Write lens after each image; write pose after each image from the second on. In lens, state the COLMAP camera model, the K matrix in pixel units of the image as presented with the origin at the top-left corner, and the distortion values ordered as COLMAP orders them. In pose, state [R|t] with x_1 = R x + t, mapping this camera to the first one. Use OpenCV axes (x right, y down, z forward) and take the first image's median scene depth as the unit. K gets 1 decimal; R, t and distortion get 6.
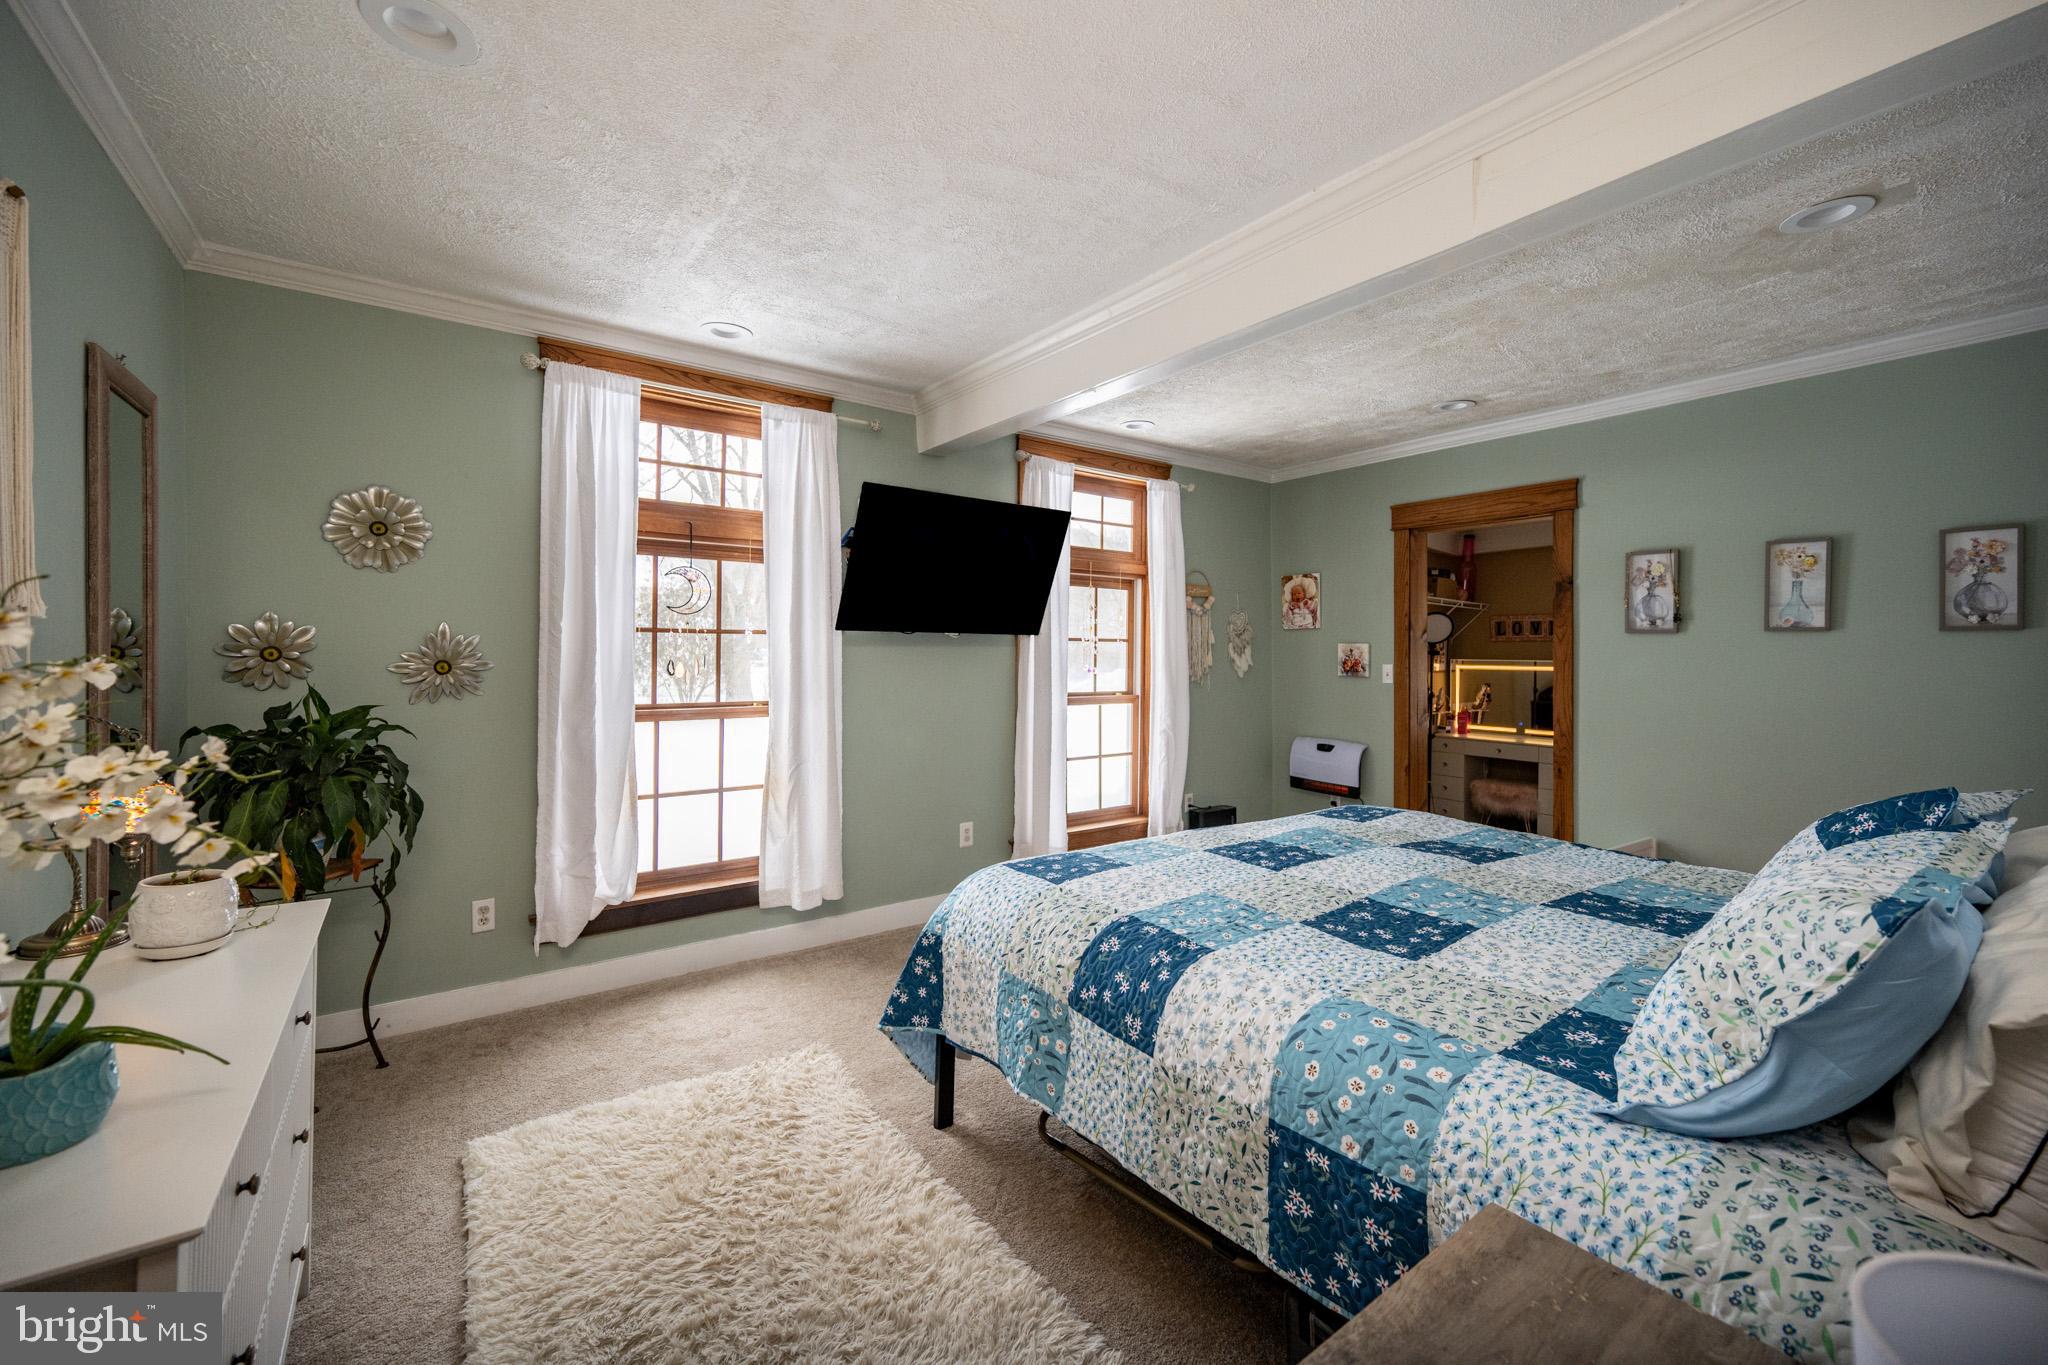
lens RADIAL K [[820.8, 0, 1031.9], [0, 820.8, 671.8], [0, 0, 1]] dist [-0.001989, -0.000763]
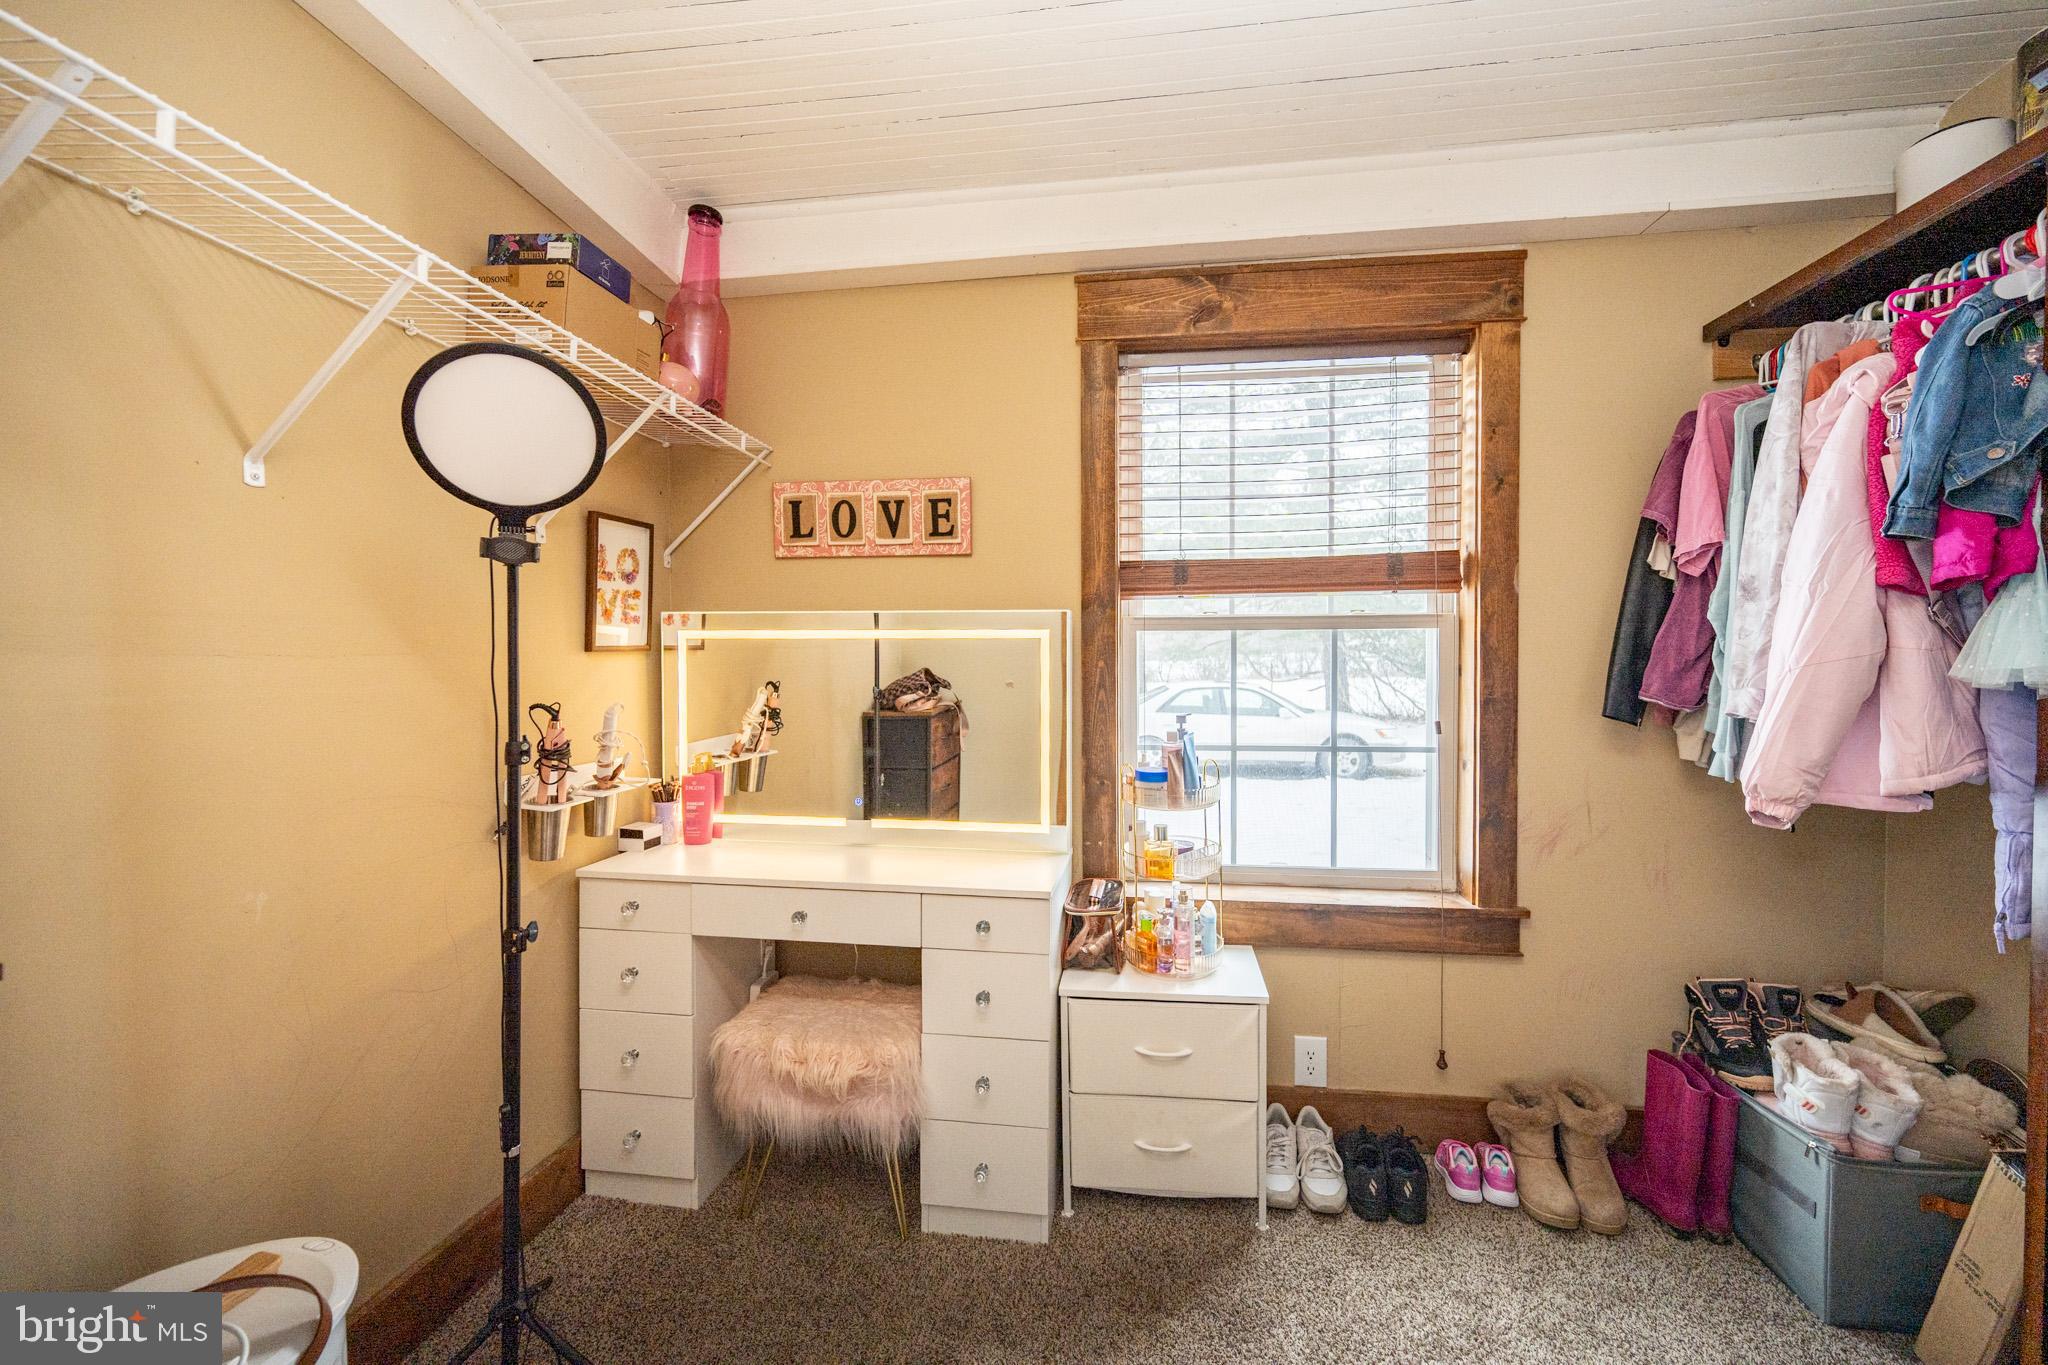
lens RADIAL K [[820.8, 0, 1034.6], [0, 820.8, 674.1], [0, 0, 1]] dist [-0.001989, -0.000763]
pose [[0.704920, -0.022686, 0.708924, 0.398349], [0.016857, 0.999742, 0.015230, 0.007211], [-0.709087, 0.001215, 0.705120, 0.692650]]
